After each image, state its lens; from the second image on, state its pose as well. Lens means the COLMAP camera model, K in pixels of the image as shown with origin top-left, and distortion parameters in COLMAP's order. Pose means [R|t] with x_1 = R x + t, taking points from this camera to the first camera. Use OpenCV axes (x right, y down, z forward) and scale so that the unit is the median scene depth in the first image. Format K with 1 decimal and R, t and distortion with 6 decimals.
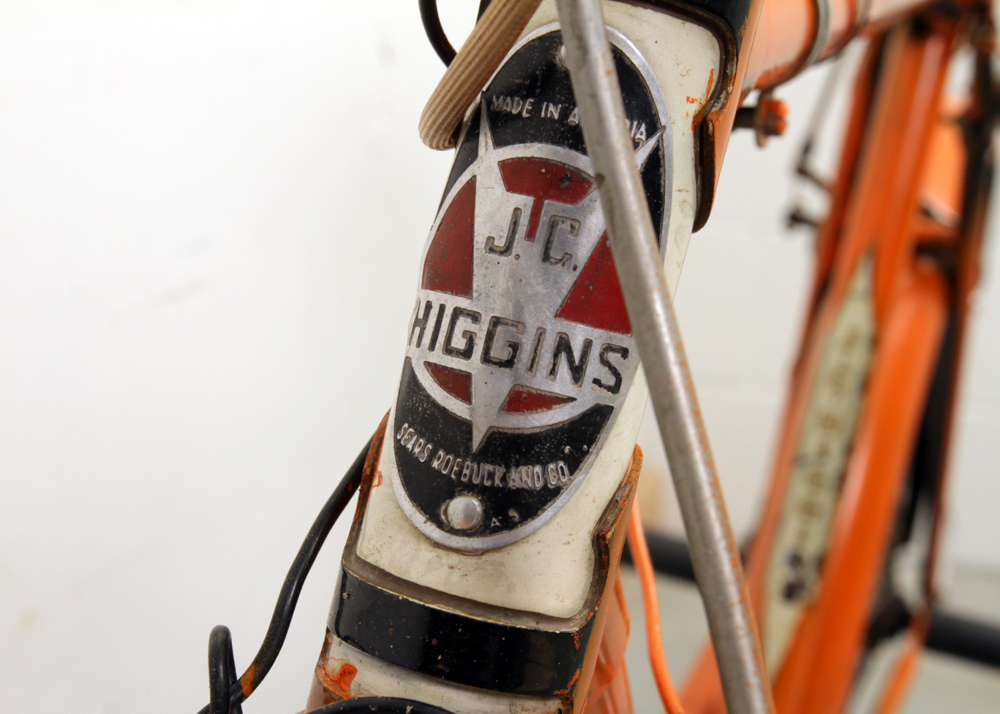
lens RADIAL K [[1645.5, 0, 500.0], [0, 1645.5, 357.0], [0, 0, 1]] dist [-0.074947, 0.094639]
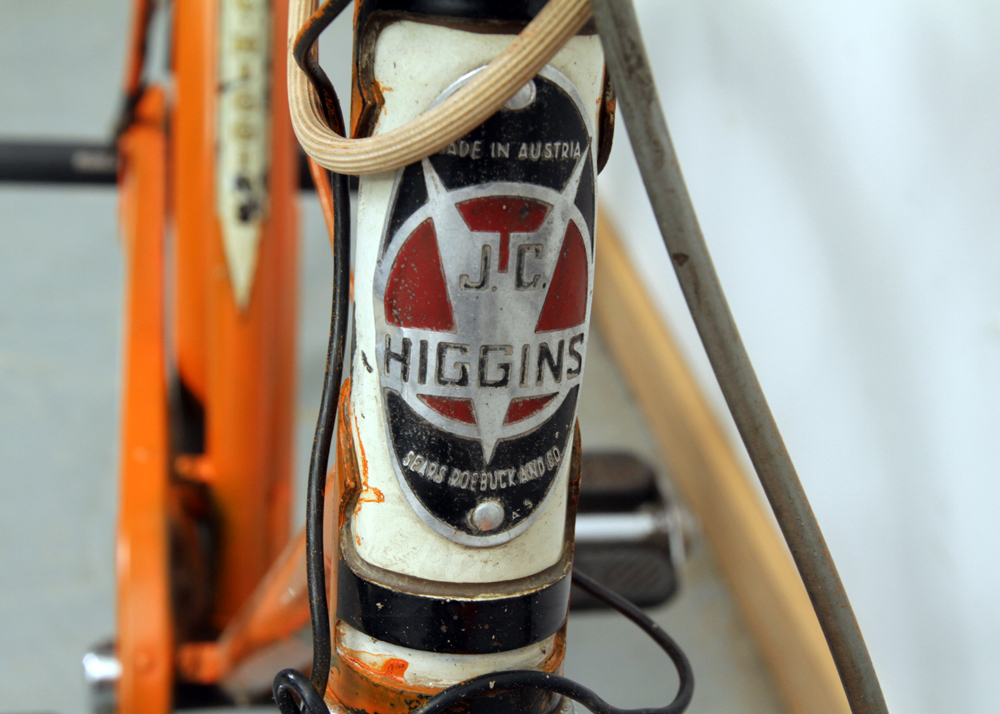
lens RADIAL K [[1645.5, 0, 500.0], [0, 1645.5, 357.0], [0, 0, 1]] dist [-0.074947, 0.094639]
pose [[0.872131, -0.292488, 0.392222, -0.423498], [0.154619, 0.925322, 0.346226, -0.393189], [-0.464198, -0.241310, 0.852226, 0.064477]]
